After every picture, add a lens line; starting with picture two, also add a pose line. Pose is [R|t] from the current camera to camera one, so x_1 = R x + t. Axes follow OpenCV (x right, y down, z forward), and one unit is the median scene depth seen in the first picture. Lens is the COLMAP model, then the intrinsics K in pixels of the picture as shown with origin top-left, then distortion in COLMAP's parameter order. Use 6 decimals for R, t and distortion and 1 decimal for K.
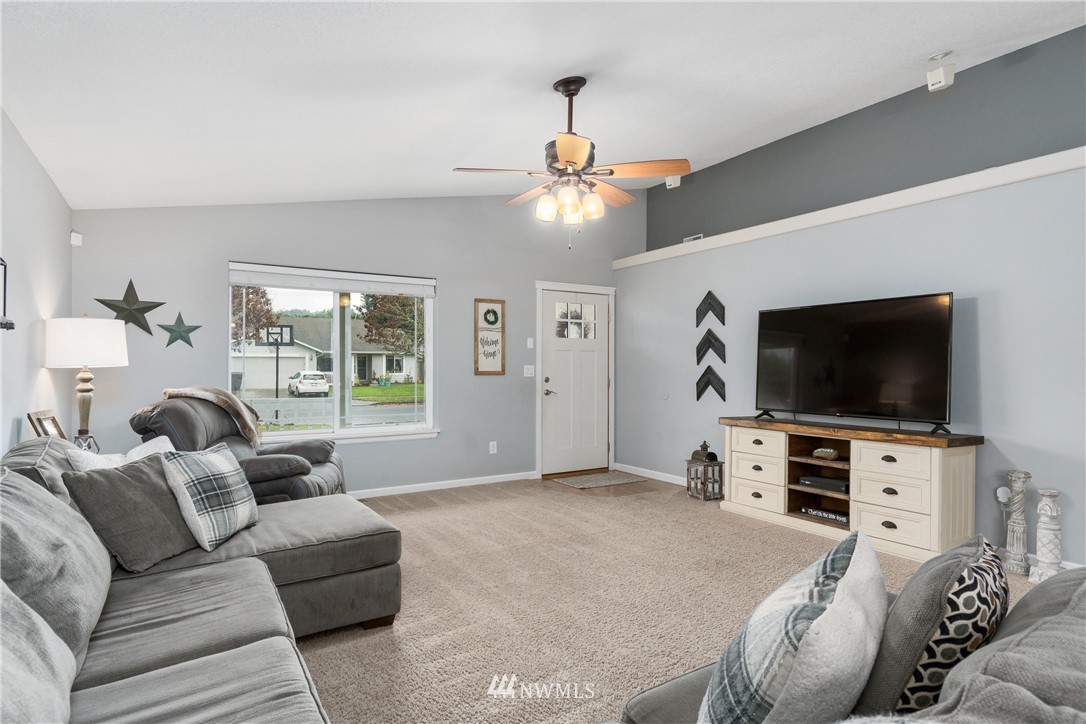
lens RADIAL K [[578.3, 0, 543.0], [0, 578.3, 362.0], [0, 0, 1]] dist [-0.001017, -0.000344]
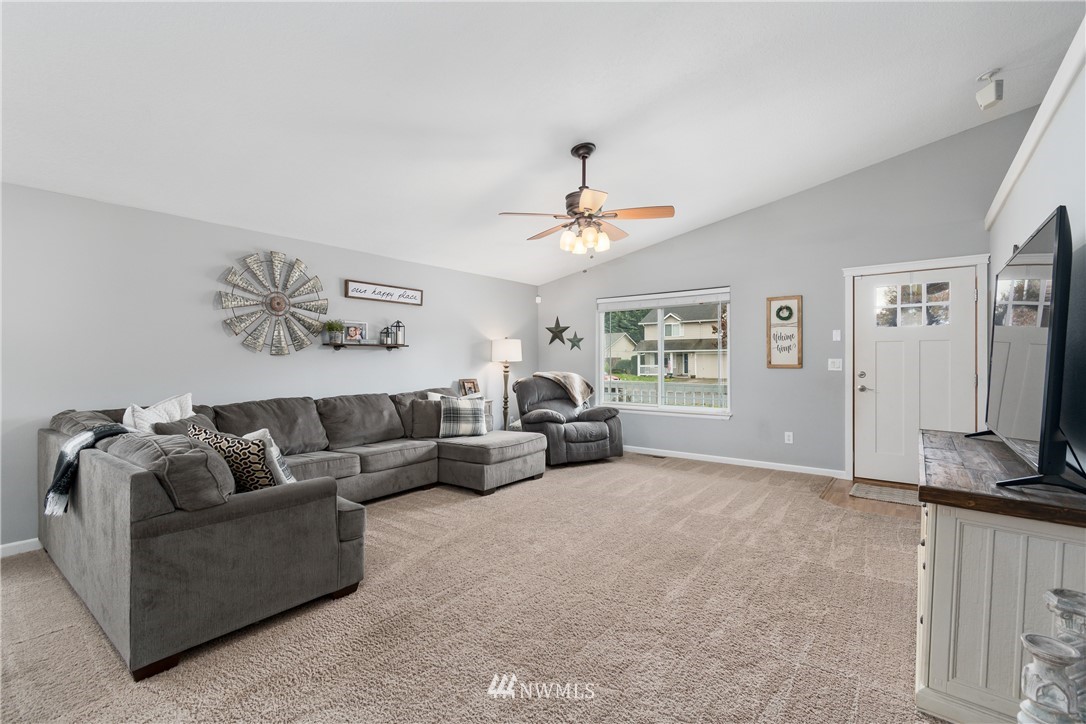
lens RADIAL K [[484.9, 0, 543.0], [0, 484.9, 362.0], [0, 0, 1]] dist [0.001076, -0.000133]
pose [[0.348654, 0.001335, -0.937251, 0.589038], [0.010720, 0.999928, 0.005413, 0.001660], [0.937190, -0.011935, 0.348614, 0.281766]]
